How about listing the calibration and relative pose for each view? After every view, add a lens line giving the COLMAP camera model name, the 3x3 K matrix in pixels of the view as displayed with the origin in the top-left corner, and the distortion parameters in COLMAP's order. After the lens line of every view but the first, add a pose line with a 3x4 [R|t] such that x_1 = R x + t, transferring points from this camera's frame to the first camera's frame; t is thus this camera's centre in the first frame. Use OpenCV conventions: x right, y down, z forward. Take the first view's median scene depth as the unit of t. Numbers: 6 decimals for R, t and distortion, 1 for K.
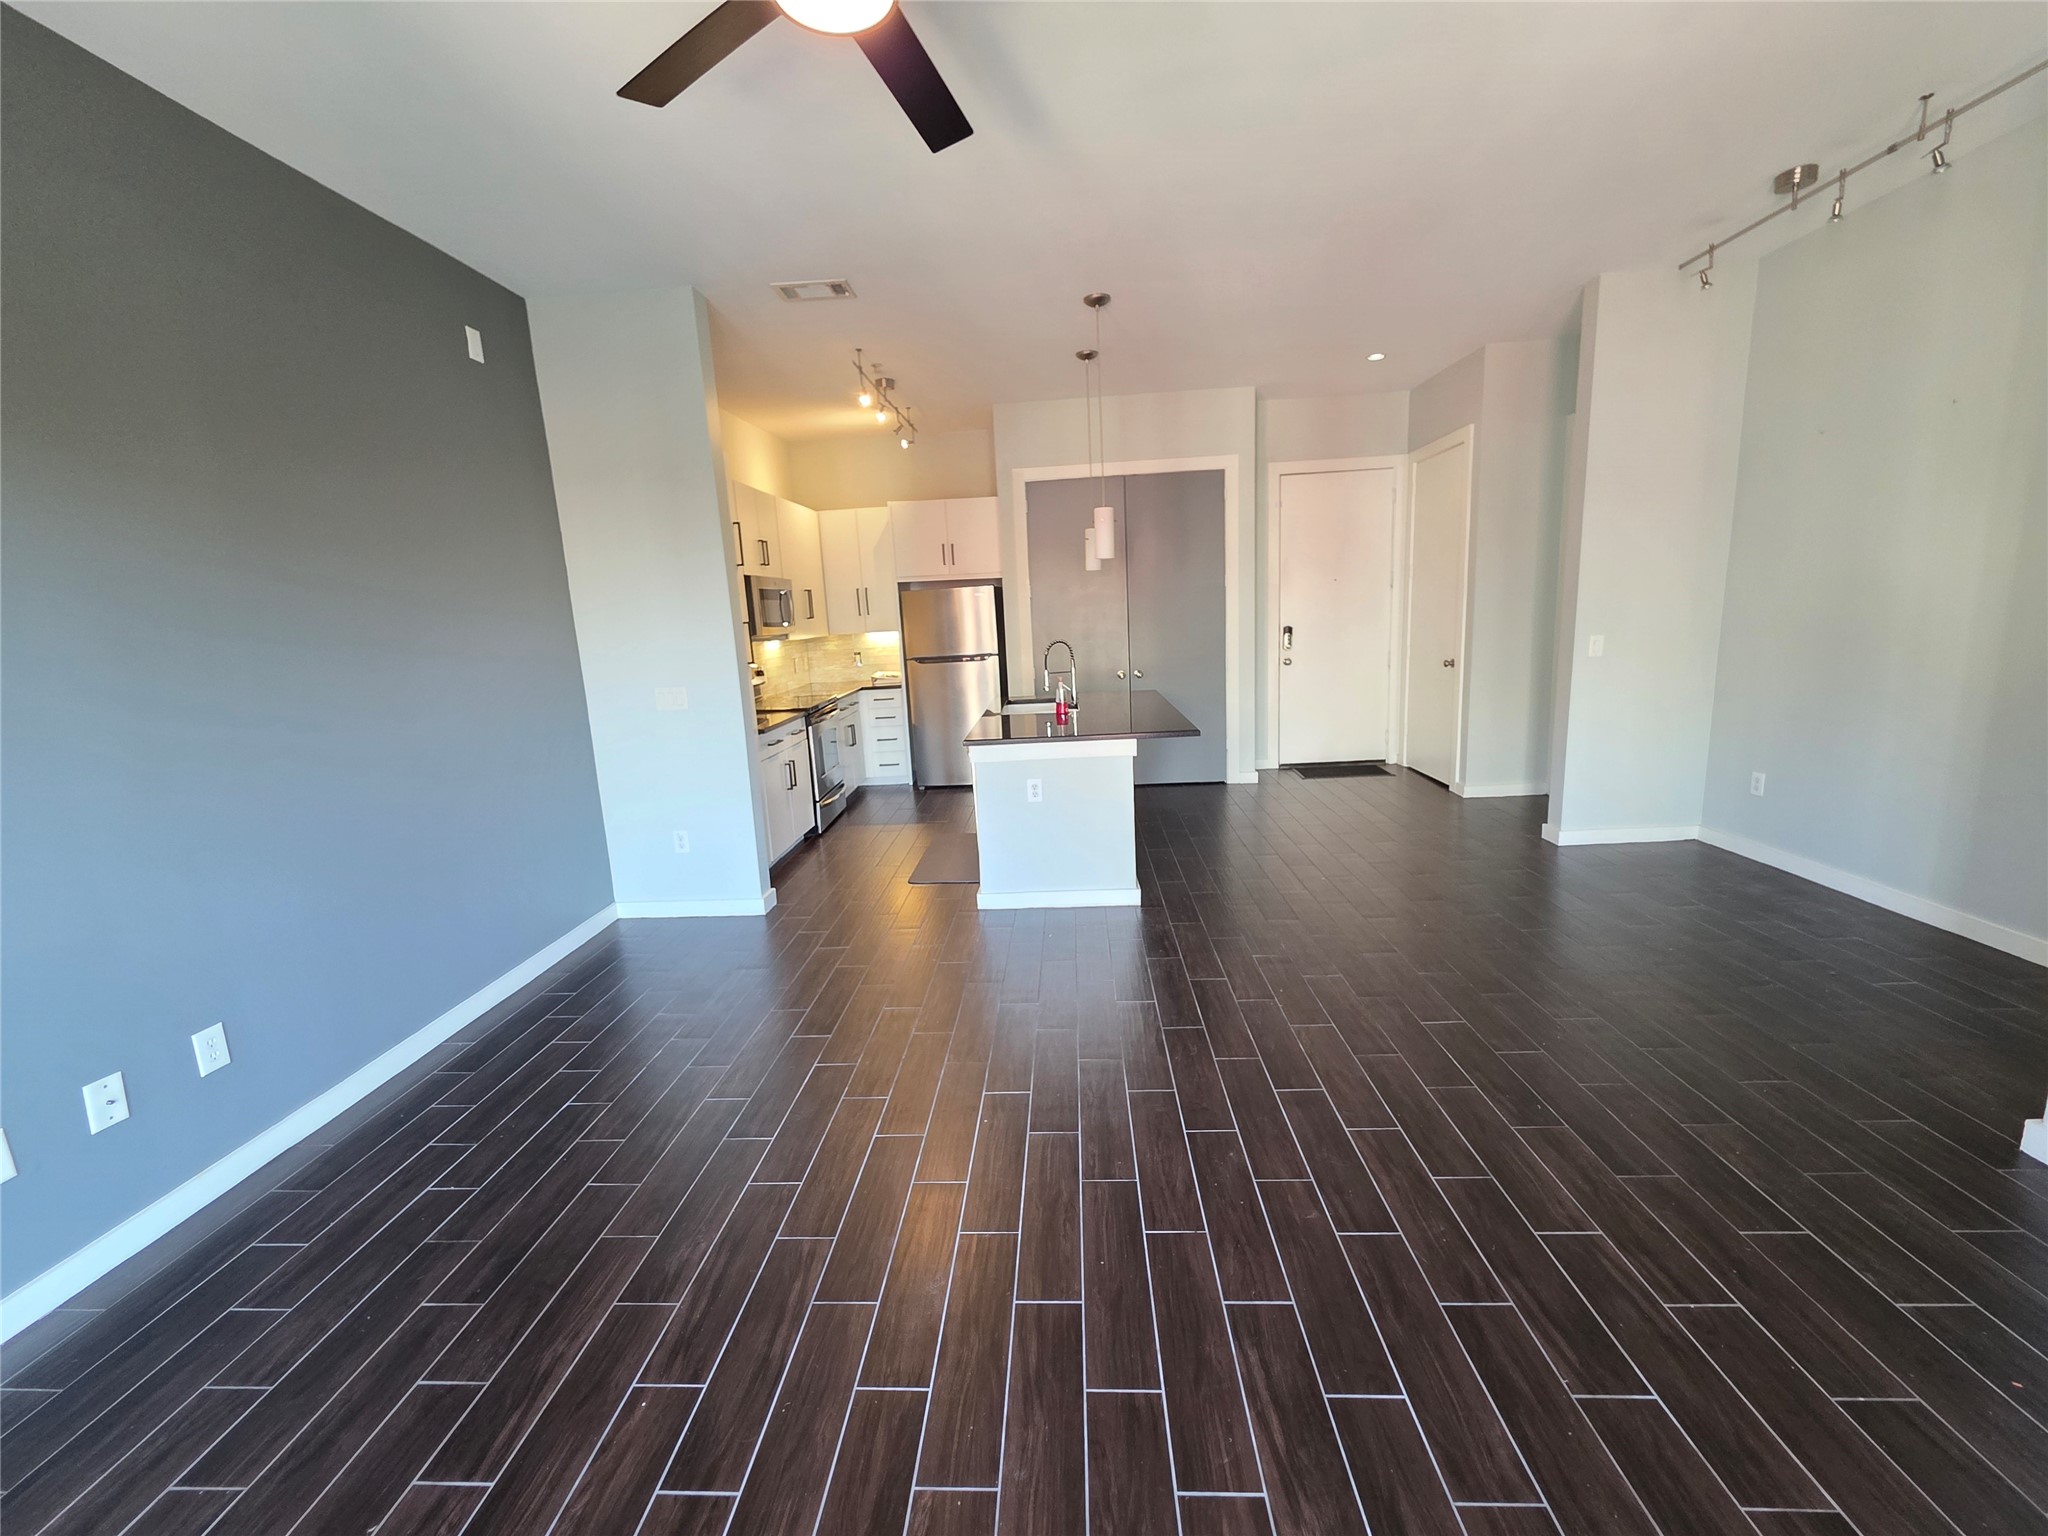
lens RADIAL K [[809.7, 0, 1017.5], [0, 809.7, 771.3], [0, 0, 1]] dist [0.001217, 0.000220]
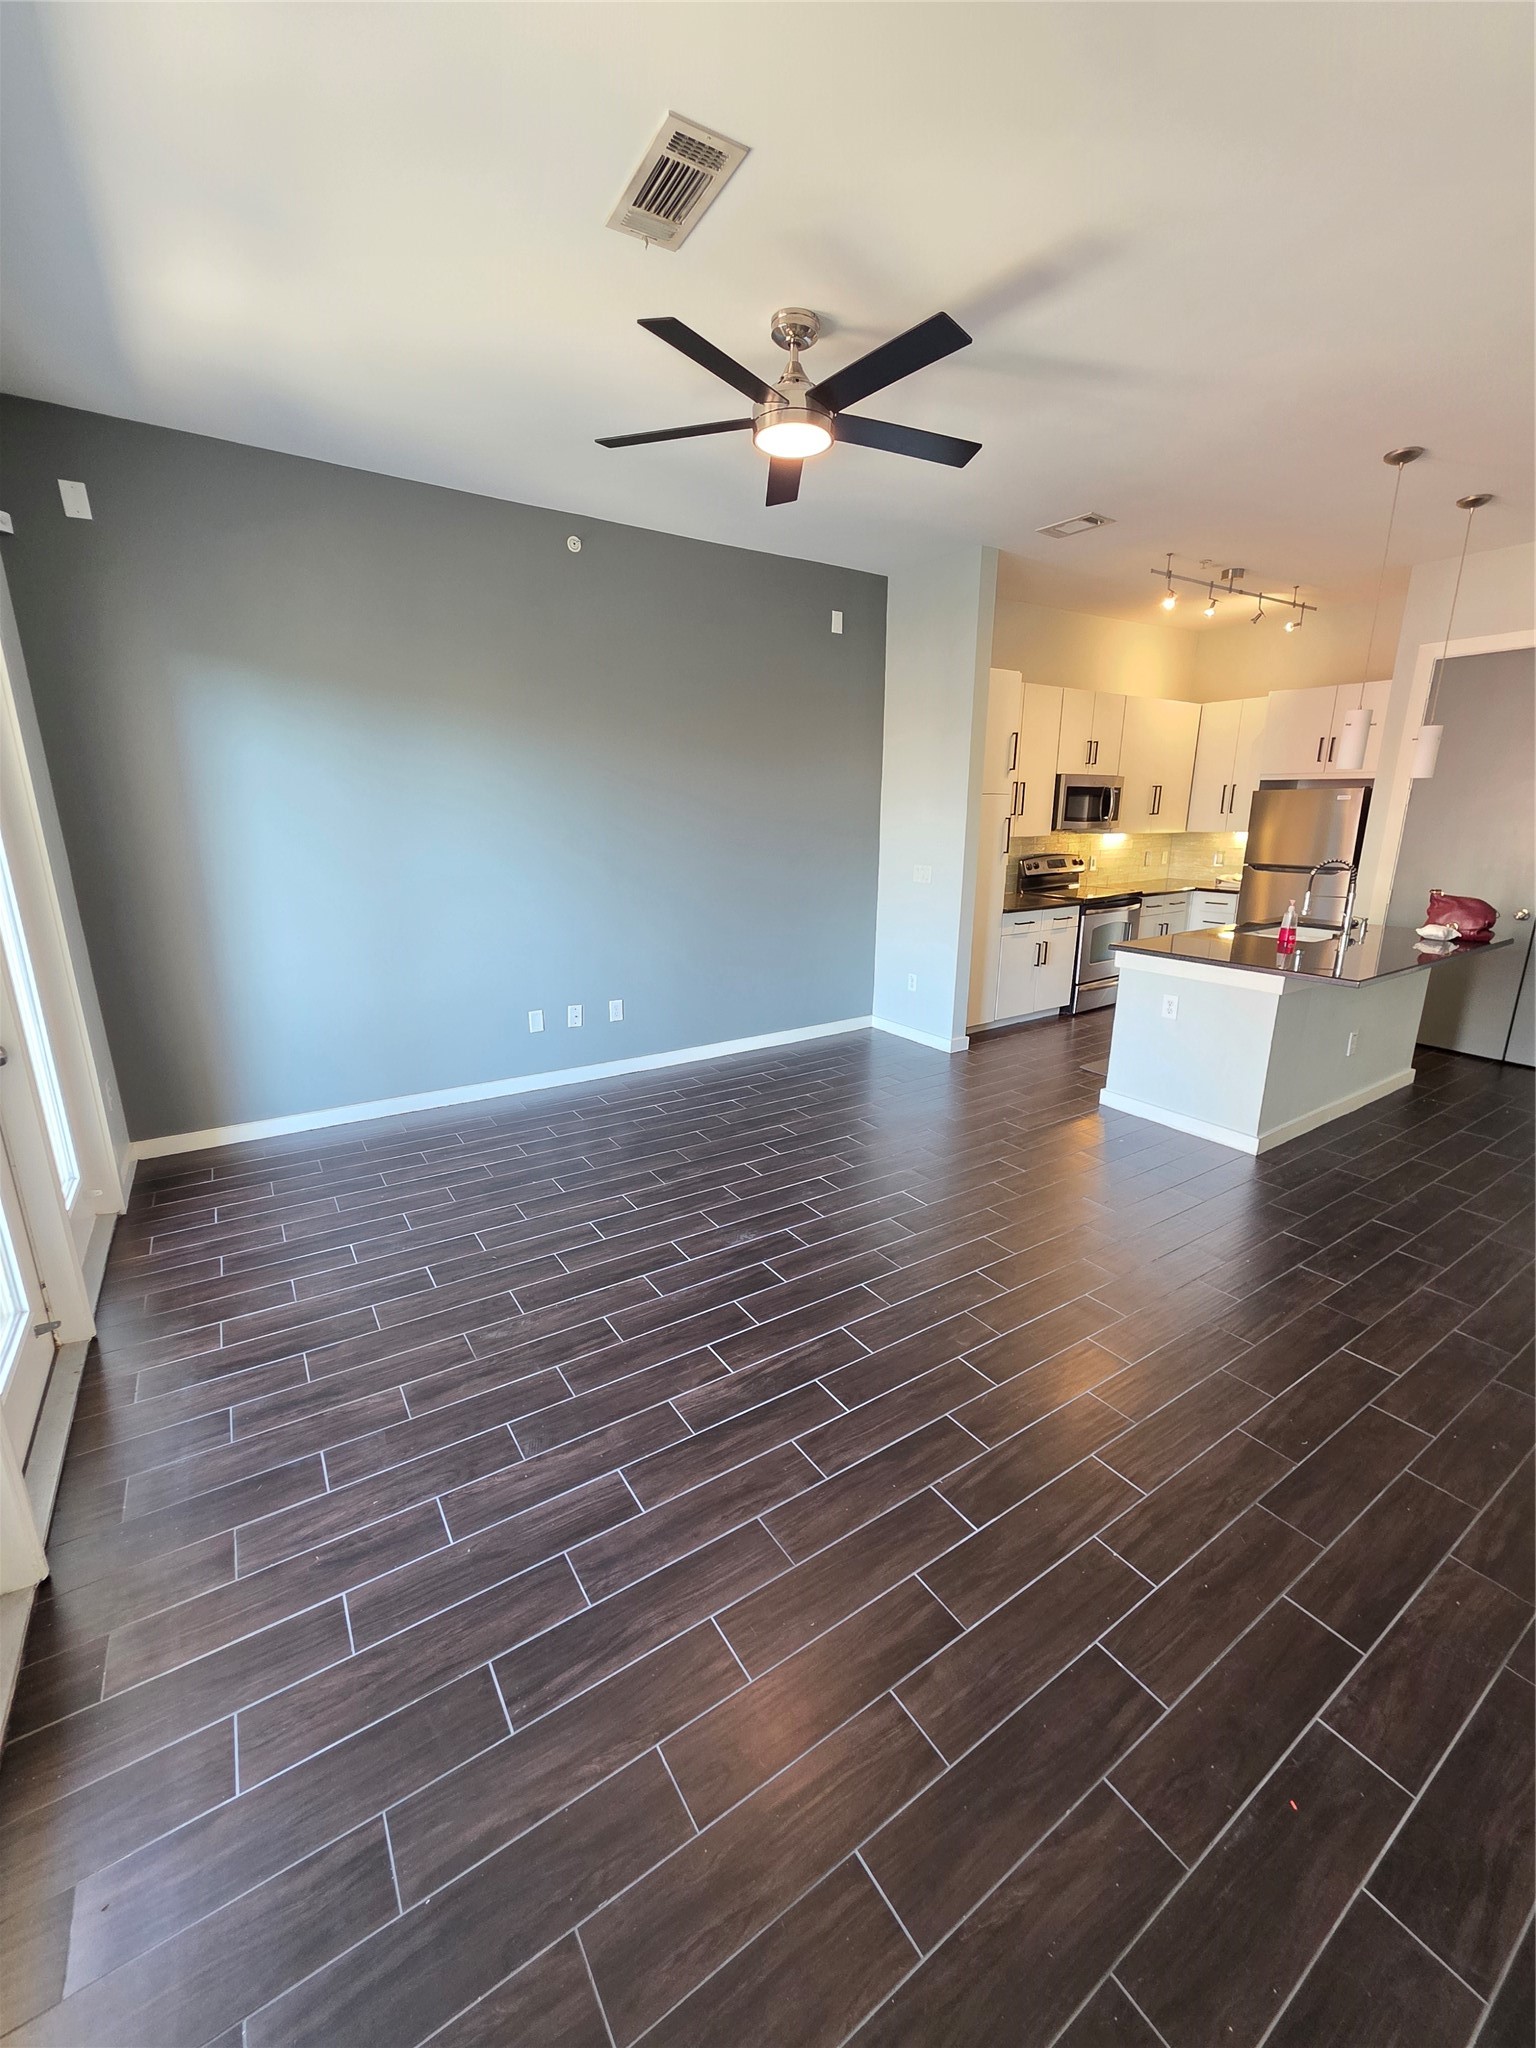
lens RADIAL K [[809.7, 0, 779.6], [0, 809.7, 1023.0], [0, 0, 1]] dist [0.001217, 0.000220]
pose [[0.606829, 0.253113, -0.753454, 0.759739], [-0.185391, 0.966867, 0.175493, -0.067409], [0.772909, 0.033189, 0.633648, -0.011312]]
